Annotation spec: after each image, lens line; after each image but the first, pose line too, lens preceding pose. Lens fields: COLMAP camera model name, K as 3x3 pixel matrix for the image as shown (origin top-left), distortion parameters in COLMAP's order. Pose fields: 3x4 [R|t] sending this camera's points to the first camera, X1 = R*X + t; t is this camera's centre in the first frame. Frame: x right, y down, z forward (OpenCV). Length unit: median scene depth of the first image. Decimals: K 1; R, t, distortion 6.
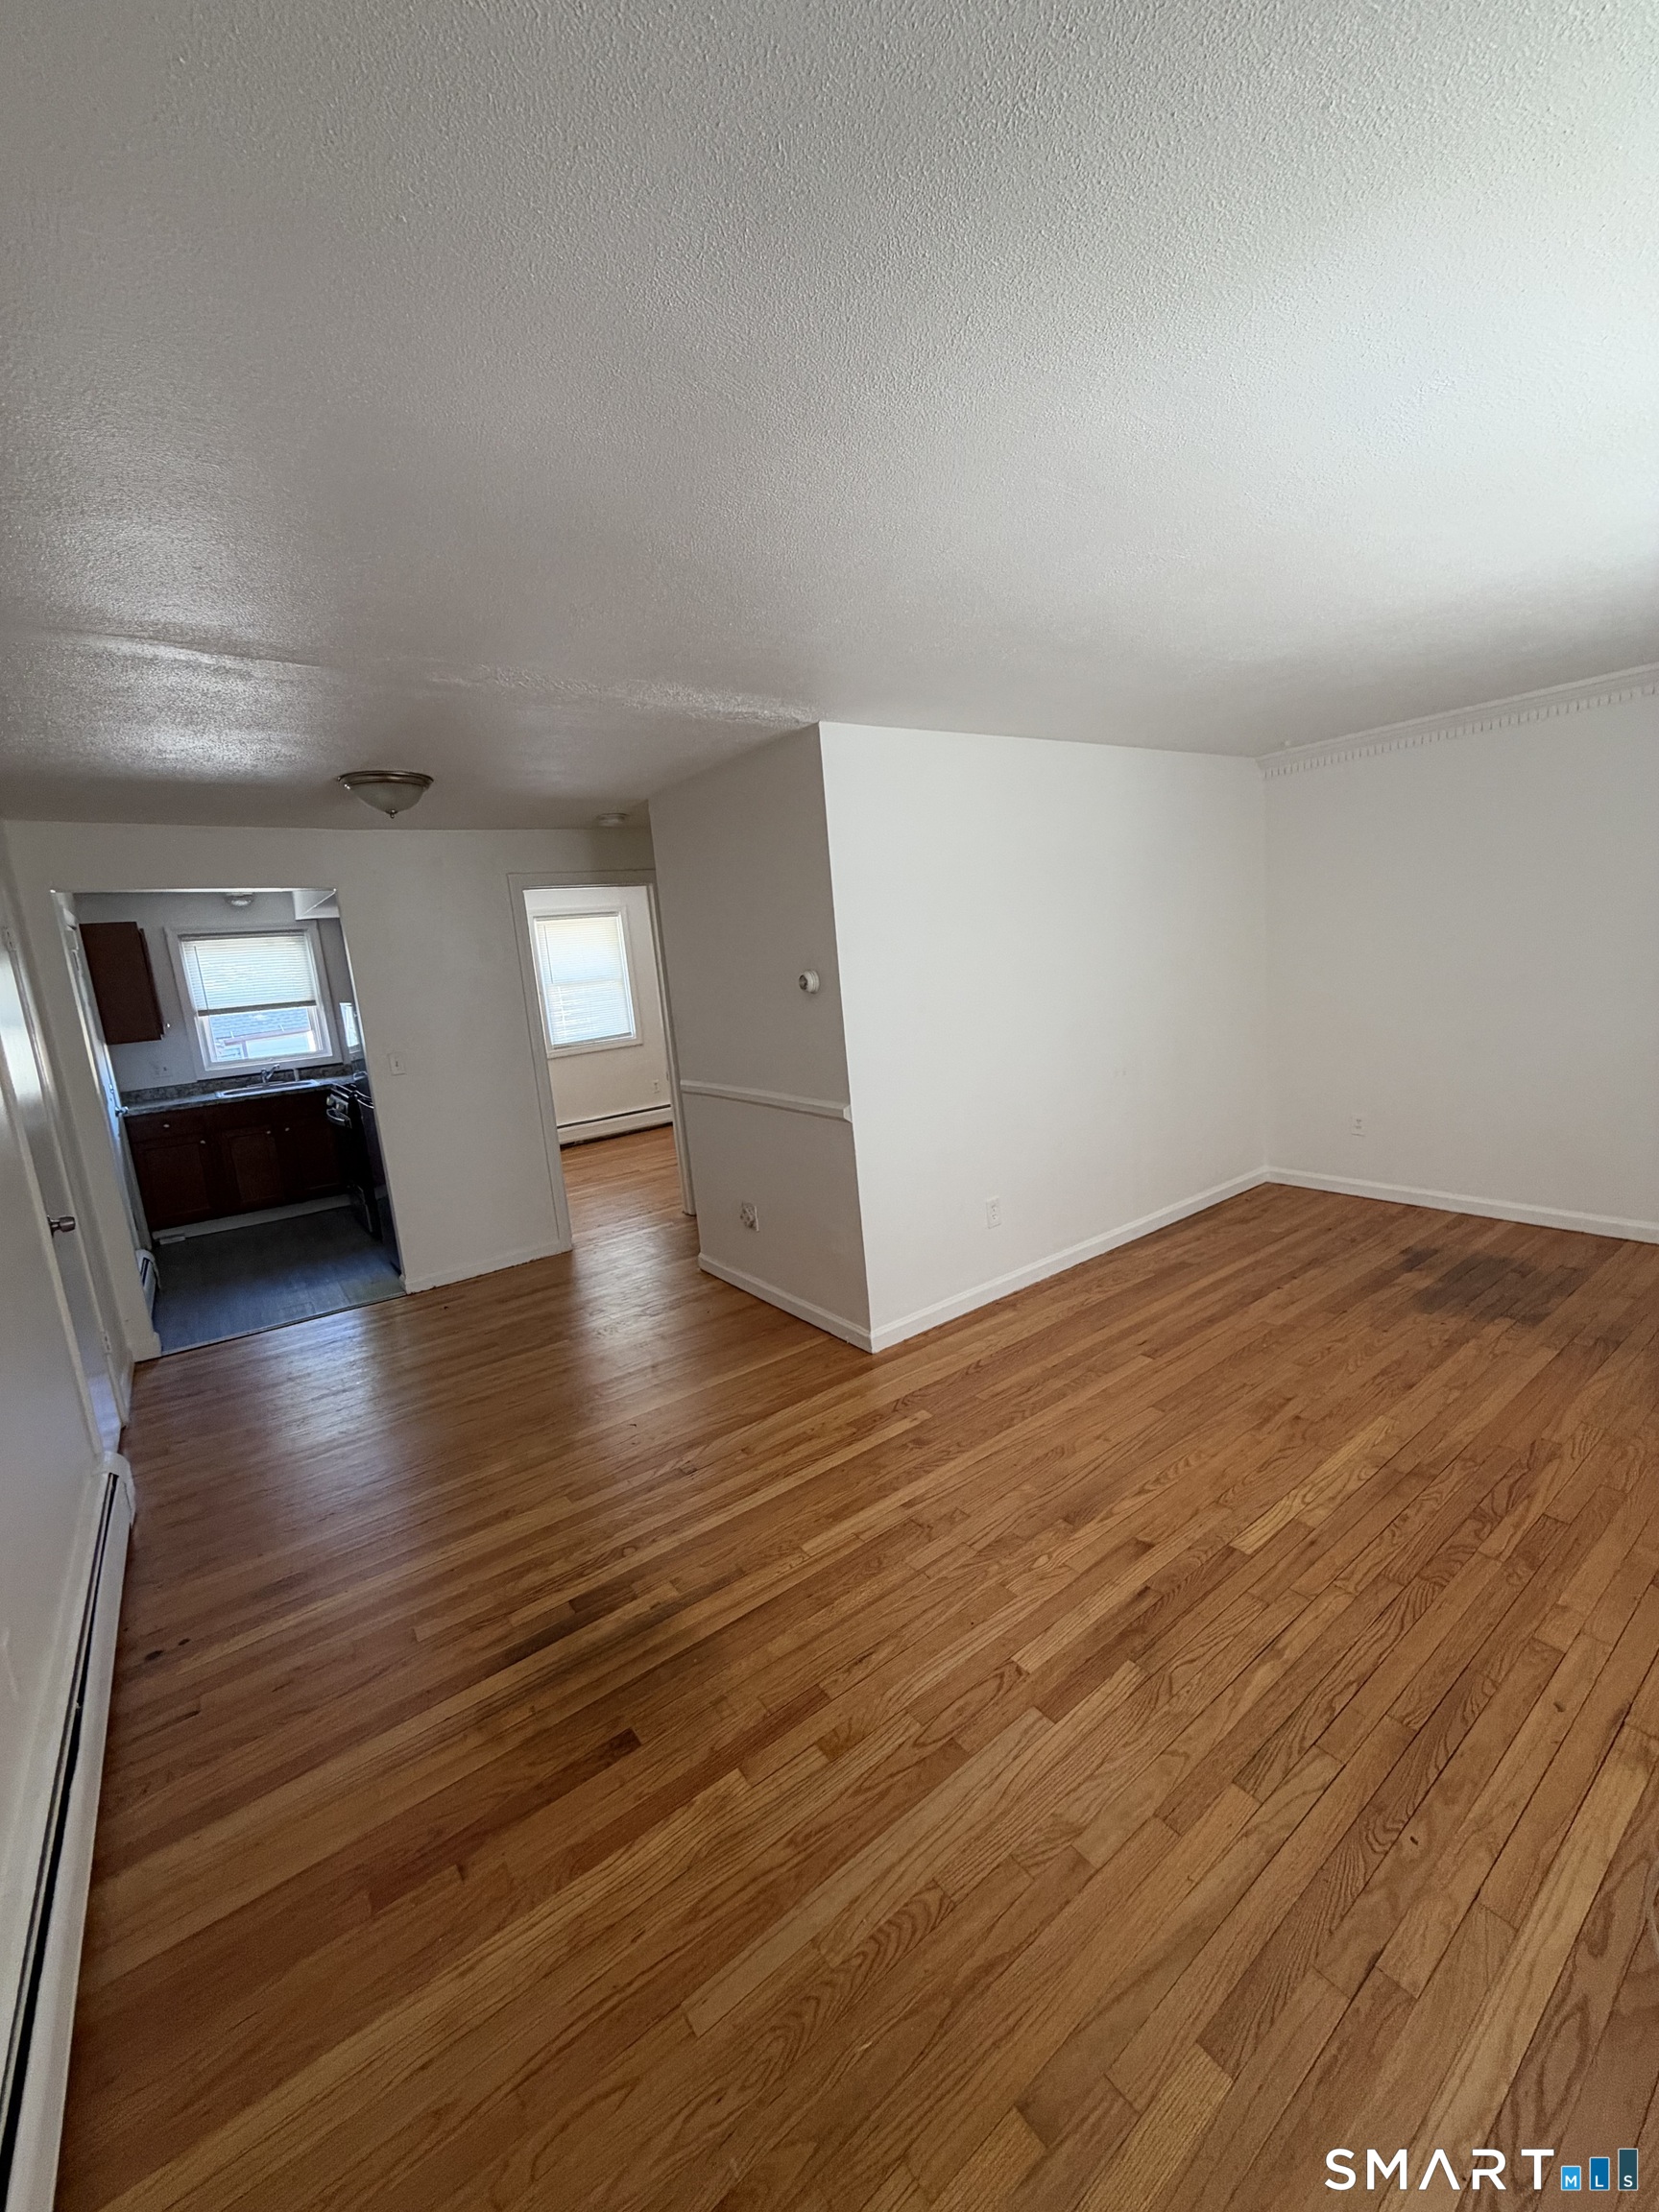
lens RADIAL K [[882.8, 0, 829.5], [0, 882.8, 1106.0], [0, 0, 1]] dist [0.000545, -0.000078]
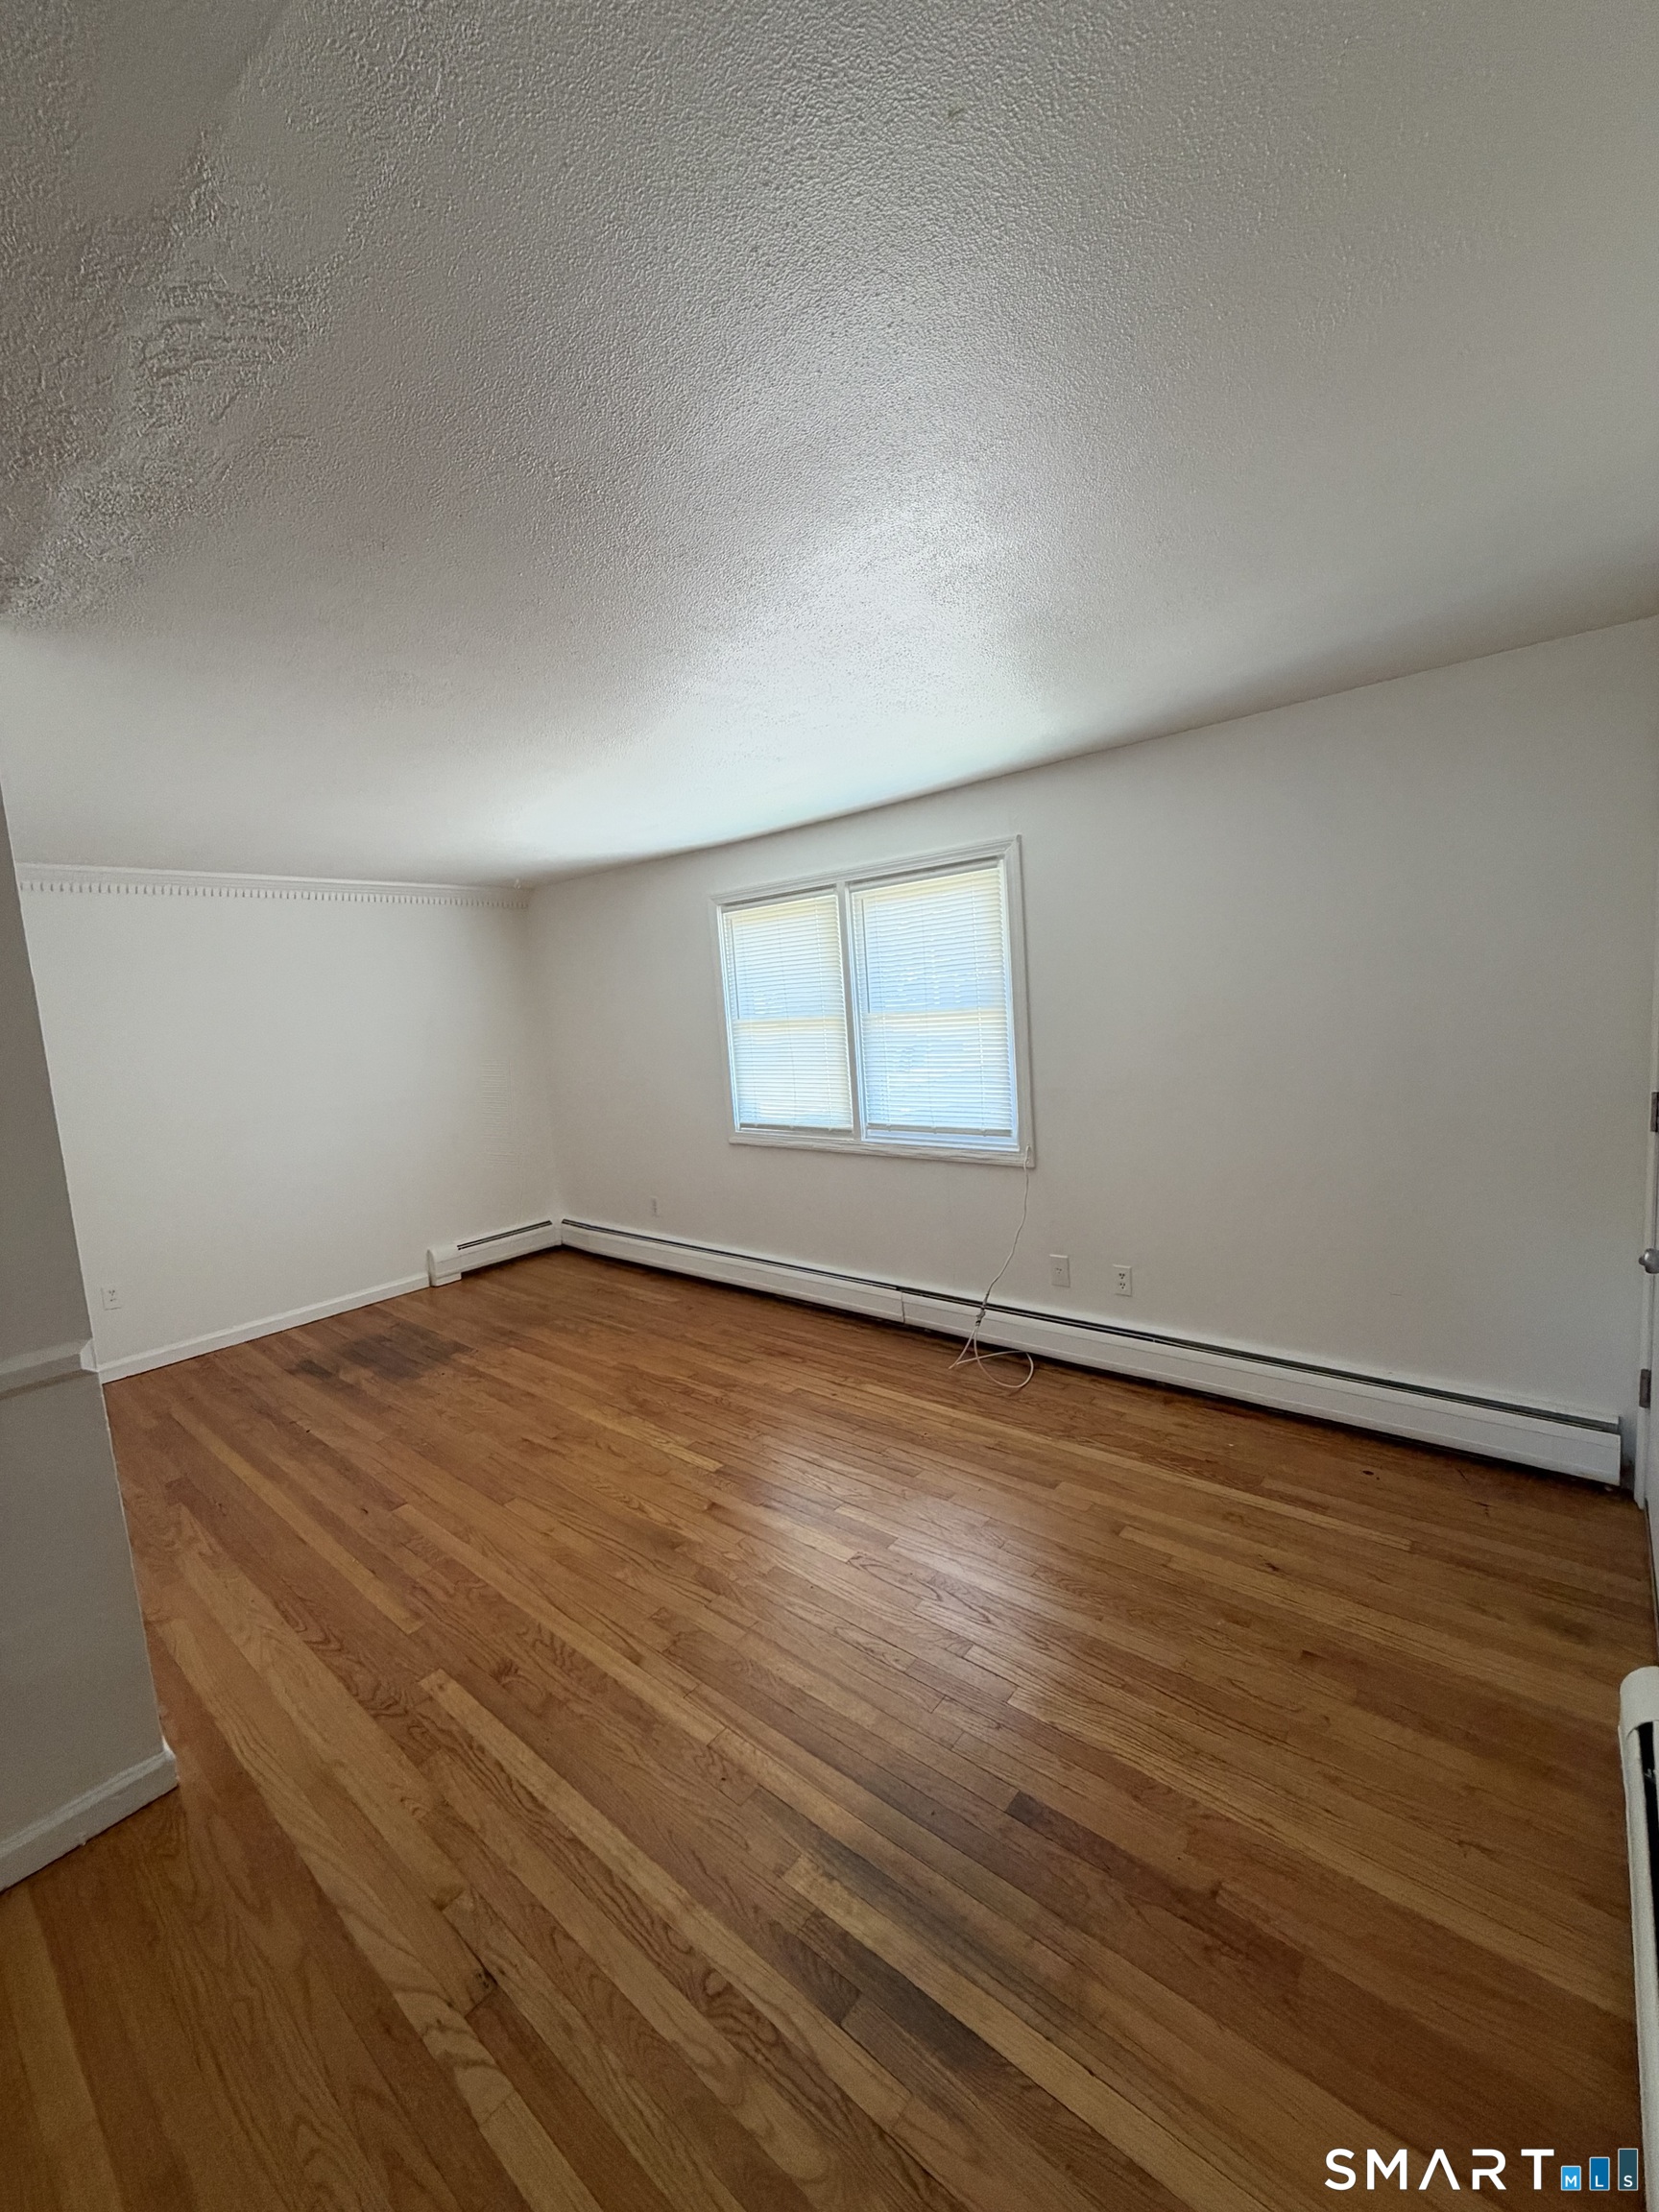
lens RADIAL K [[882.8, 0, 829.5], [0, 882.8, 1106.0], [0, 0, 1]] dist [0.000545, -0.000078]
pose [[-0.231004, -0.015365, 0.972831, -0.692286], [0.258065, 0.963095, 0.076490, -0.073250], [-0.938104, 0.268724, -0.218513, 0.769203]]
